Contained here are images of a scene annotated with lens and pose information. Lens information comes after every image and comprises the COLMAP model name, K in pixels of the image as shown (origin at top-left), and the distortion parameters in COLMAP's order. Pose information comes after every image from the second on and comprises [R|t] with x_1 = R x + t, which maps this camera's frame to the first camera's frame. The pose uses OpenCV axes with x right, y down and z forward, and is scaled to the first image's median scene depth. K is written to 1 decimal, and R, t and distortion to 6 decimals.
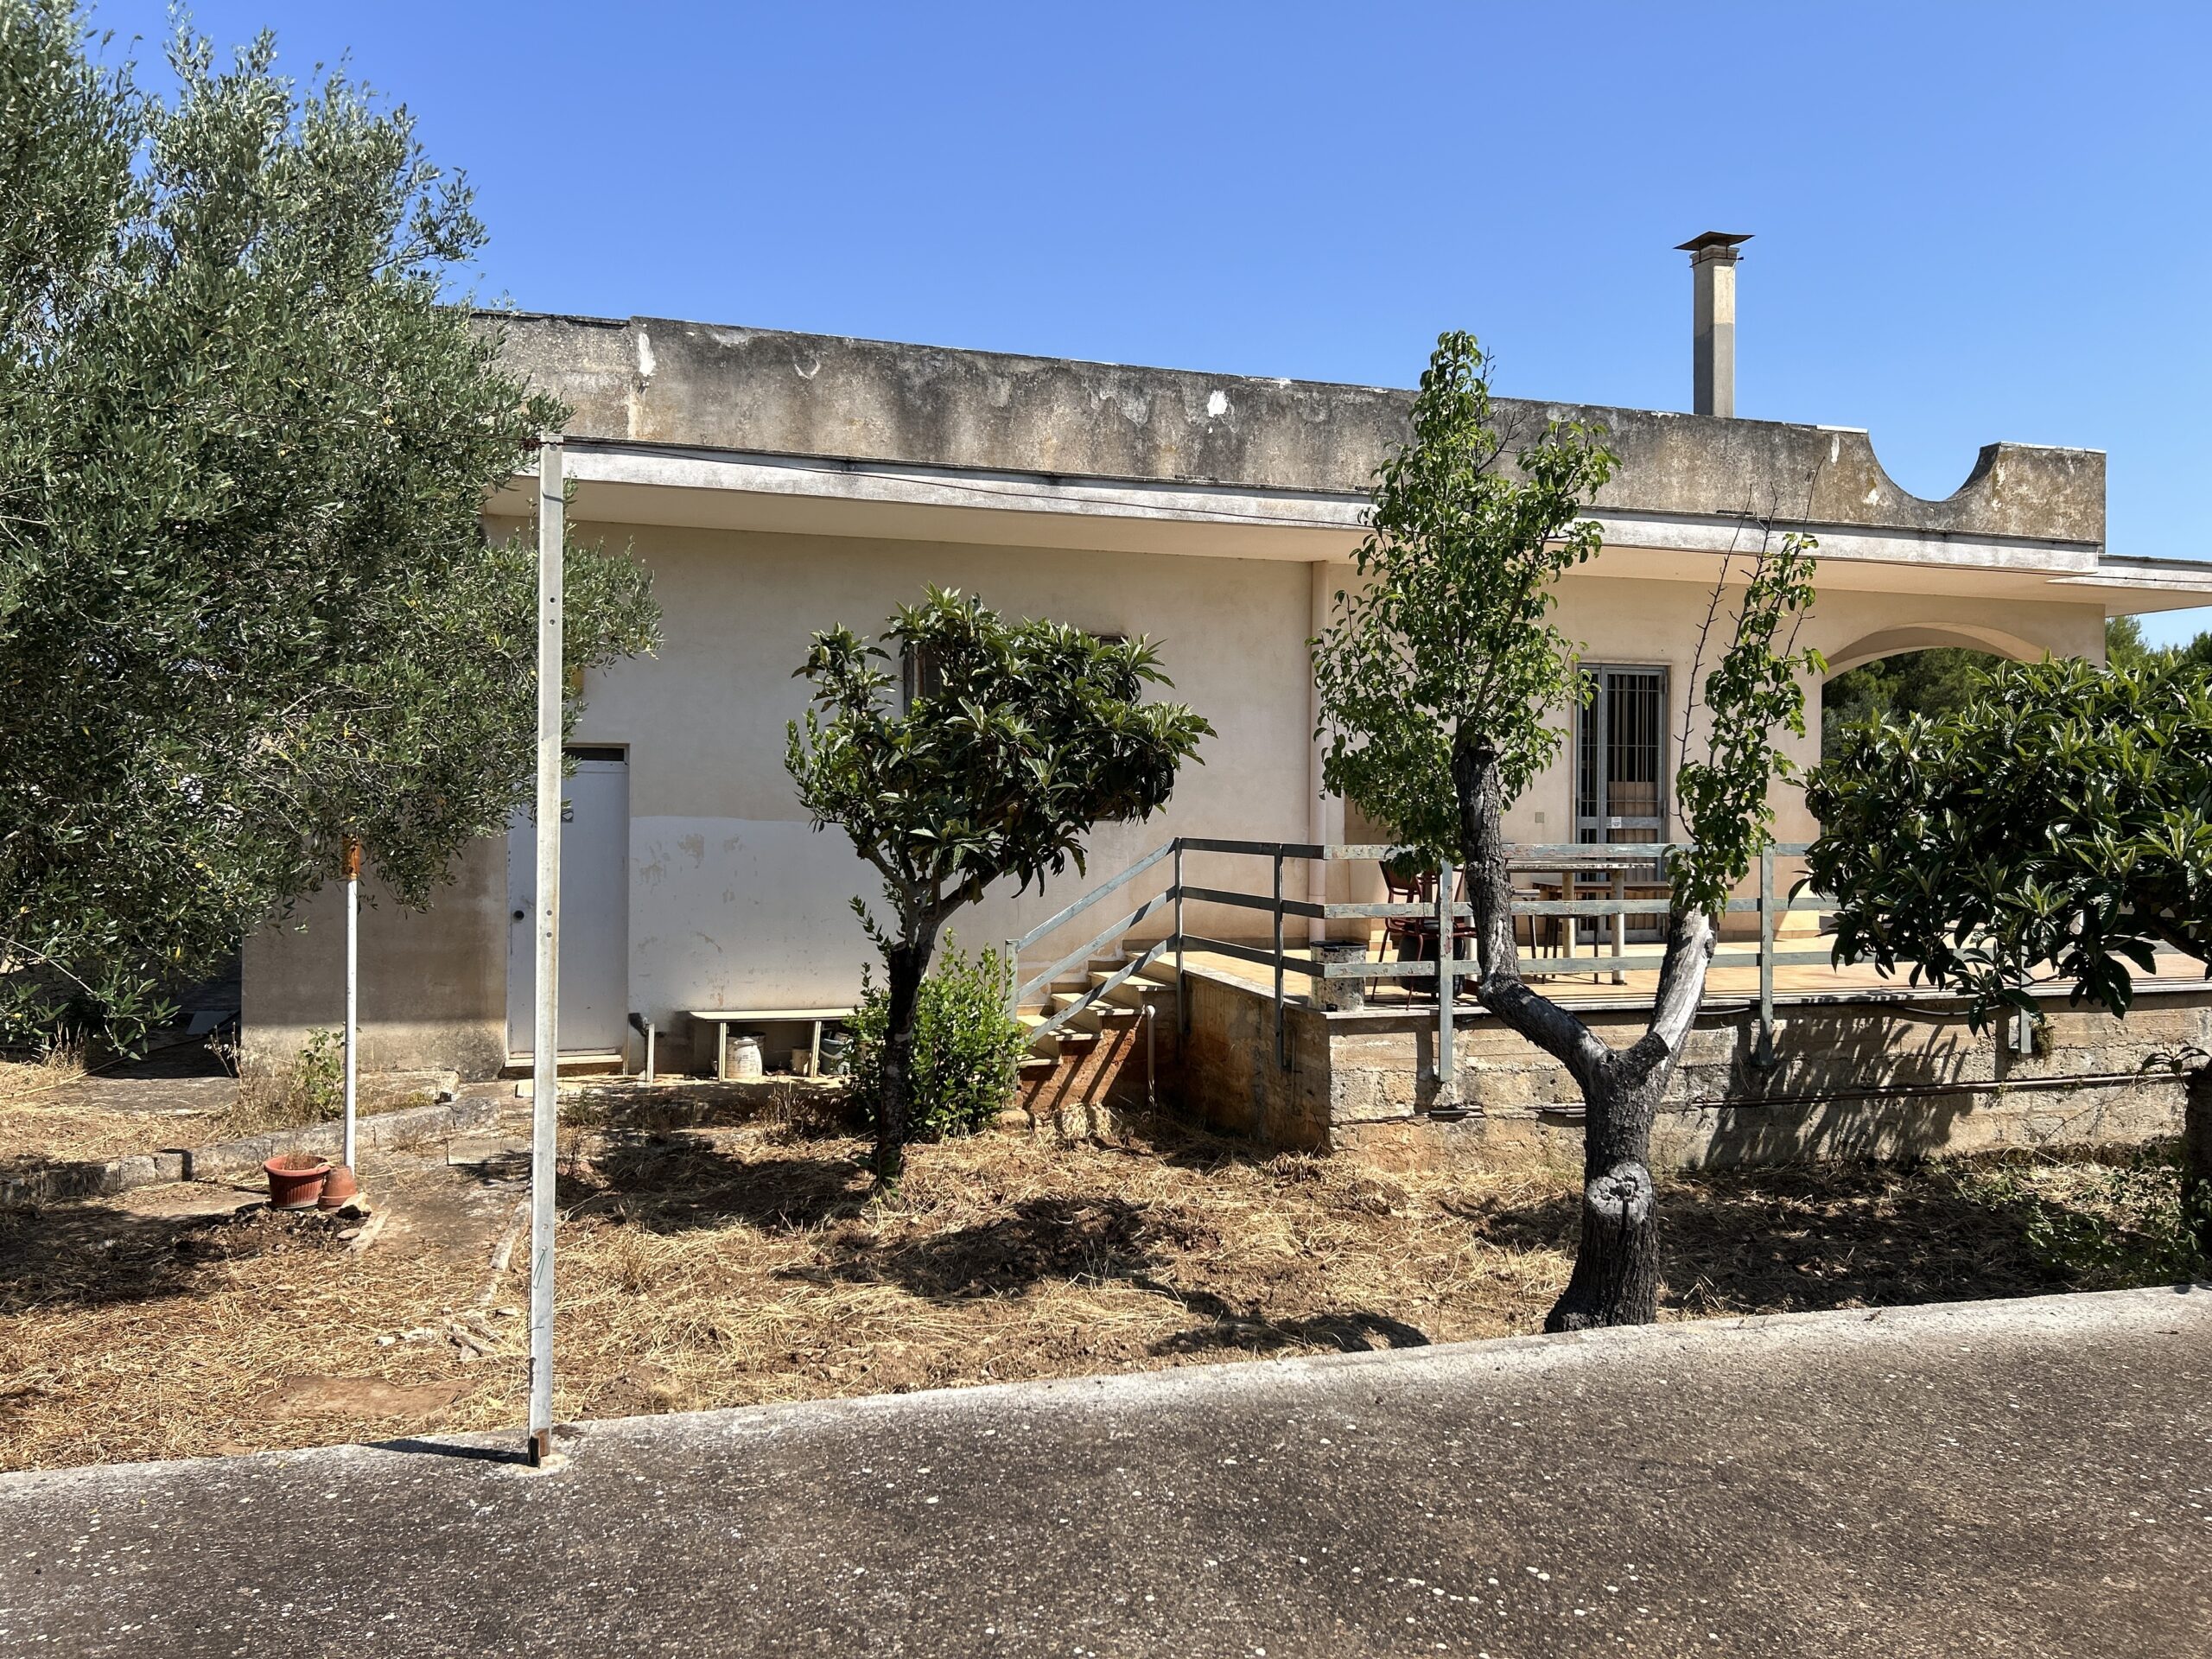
lens RADIAL K [[1672.6, 0, 1113.6], [0, 1672.6, 823.1], [0, 0, 1]] dist [0.037903, -0.031914]
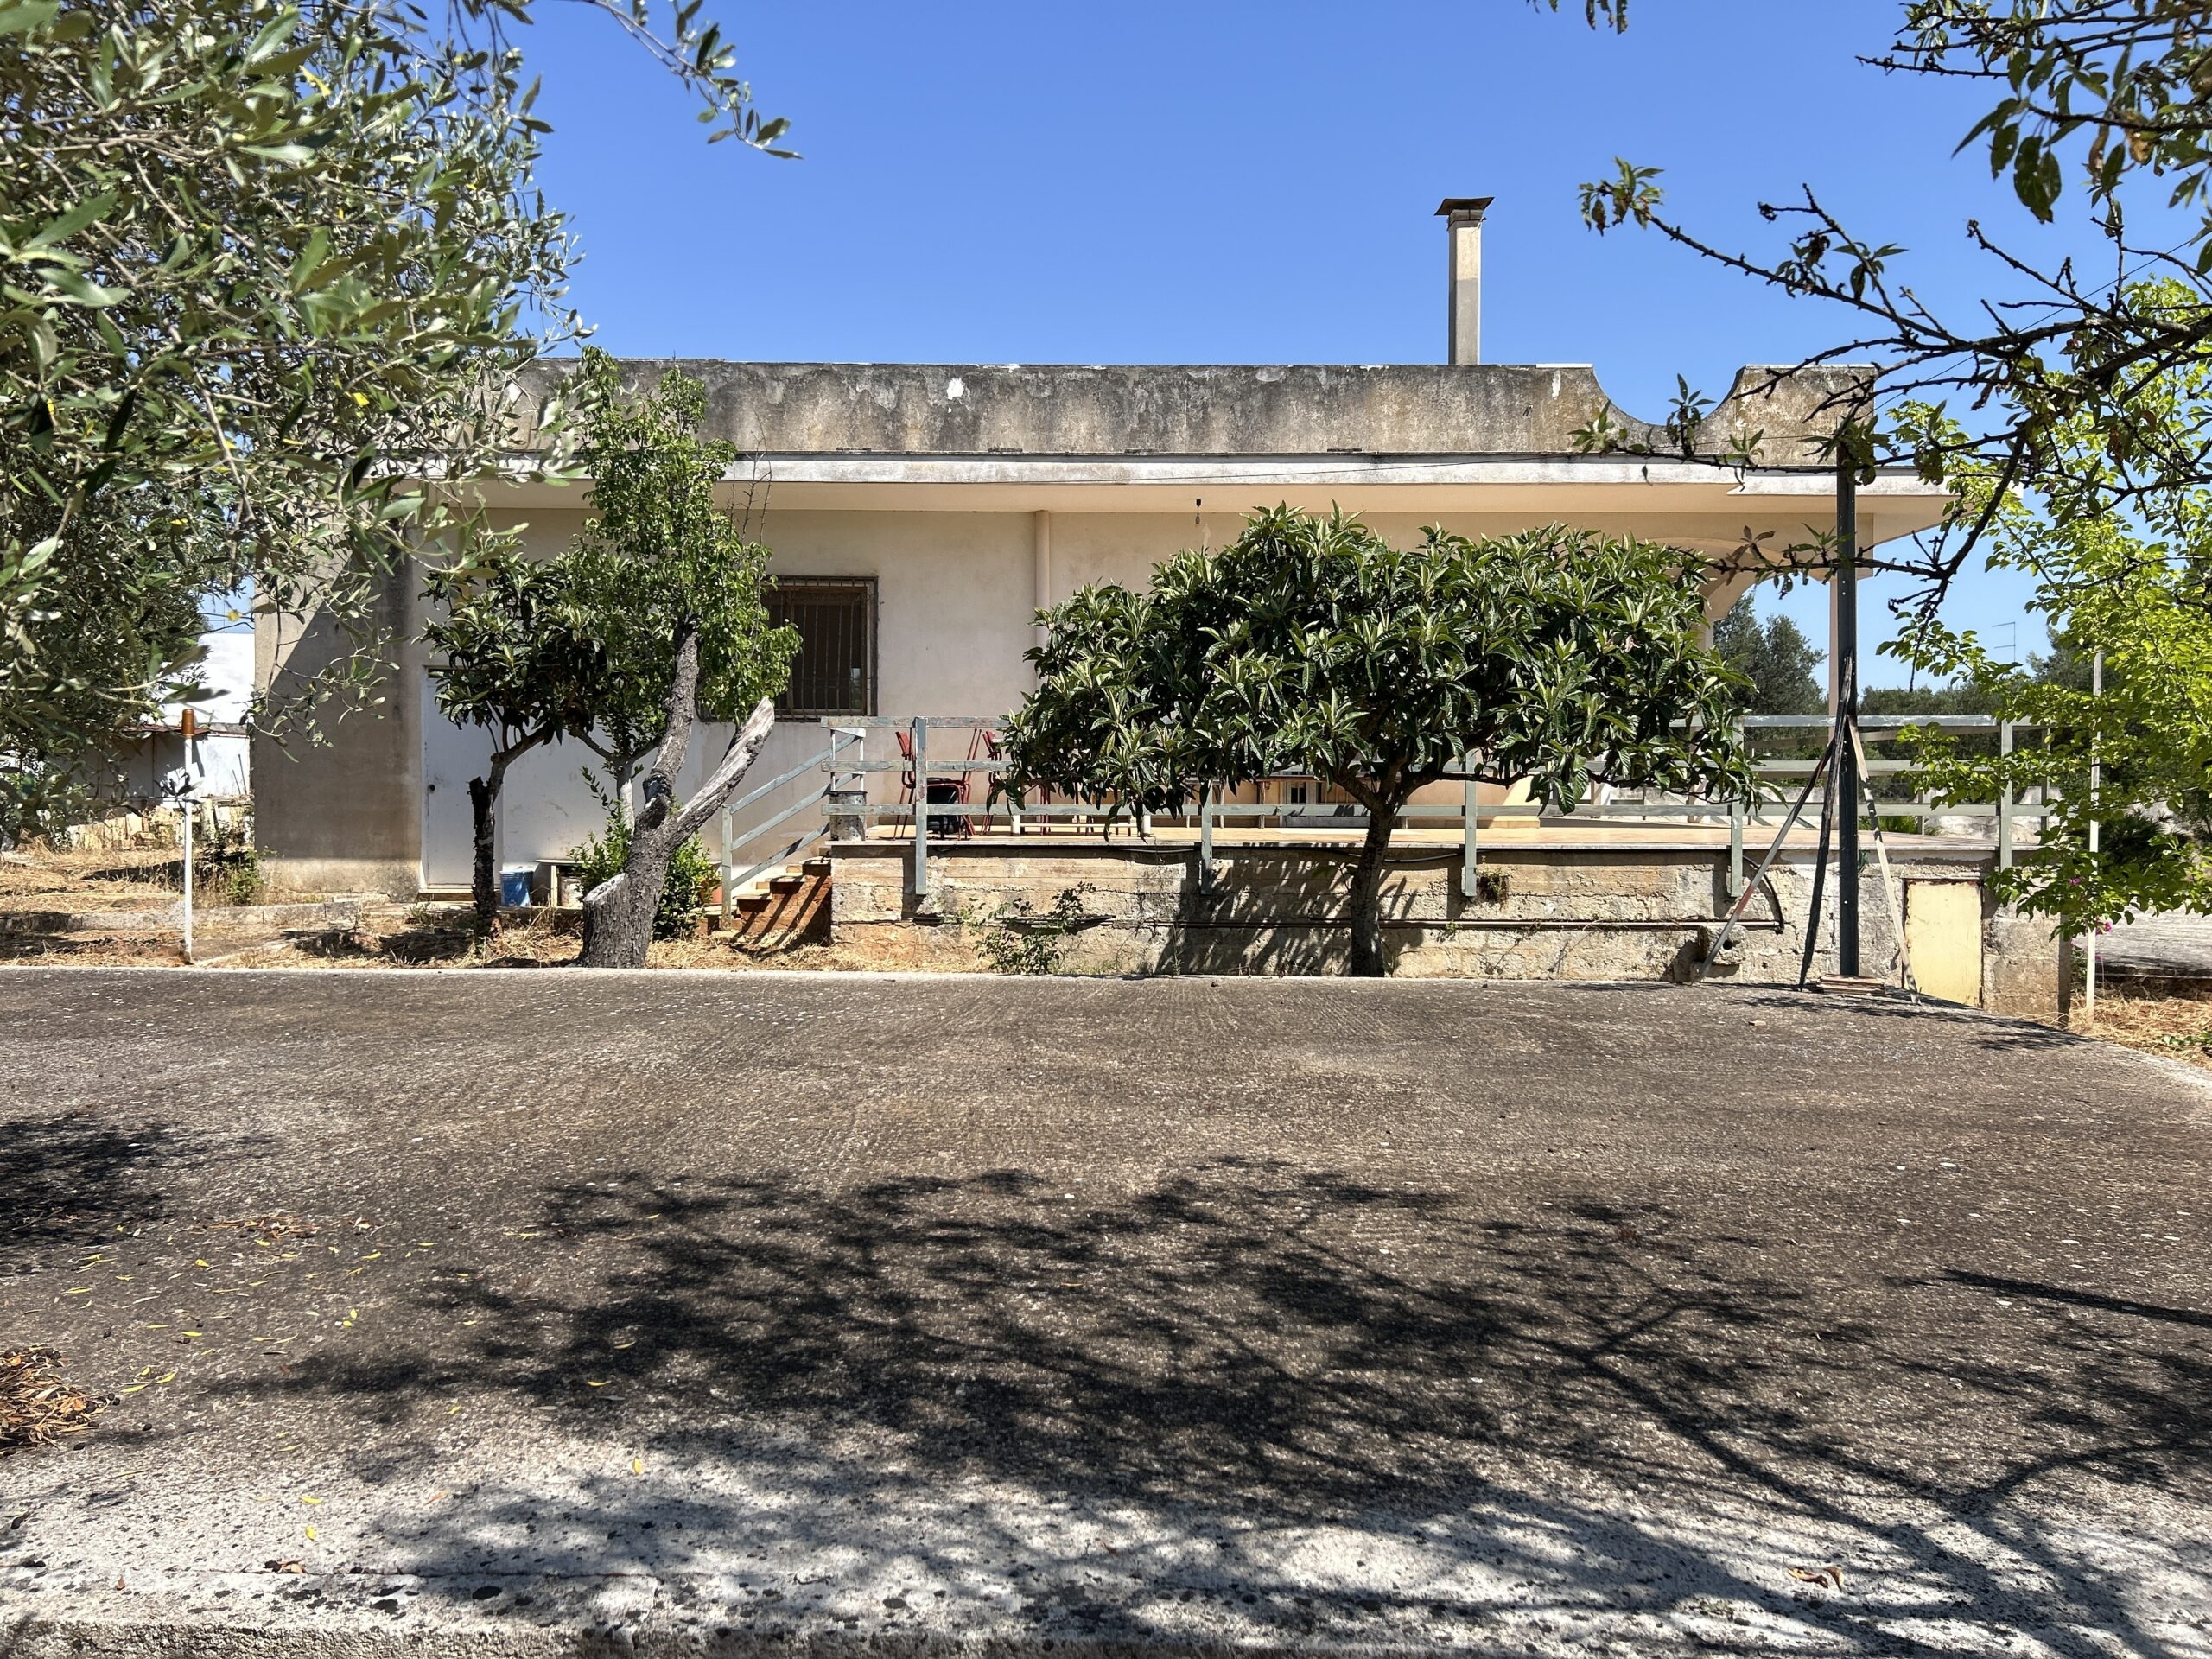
lens RADIAL K [[1672.6, 0, 1089.1], [0, 1672.6, 833.4], [0, 0, 1]] dist [0.037903, -0.031914]
pose [[0.952245, 0.005150, -0.305292, 0.633691], [-0.001115, 0.999910, 0.013389, 0.075978], [0.305333, -0.012409, 0.952165, -0.192995]]
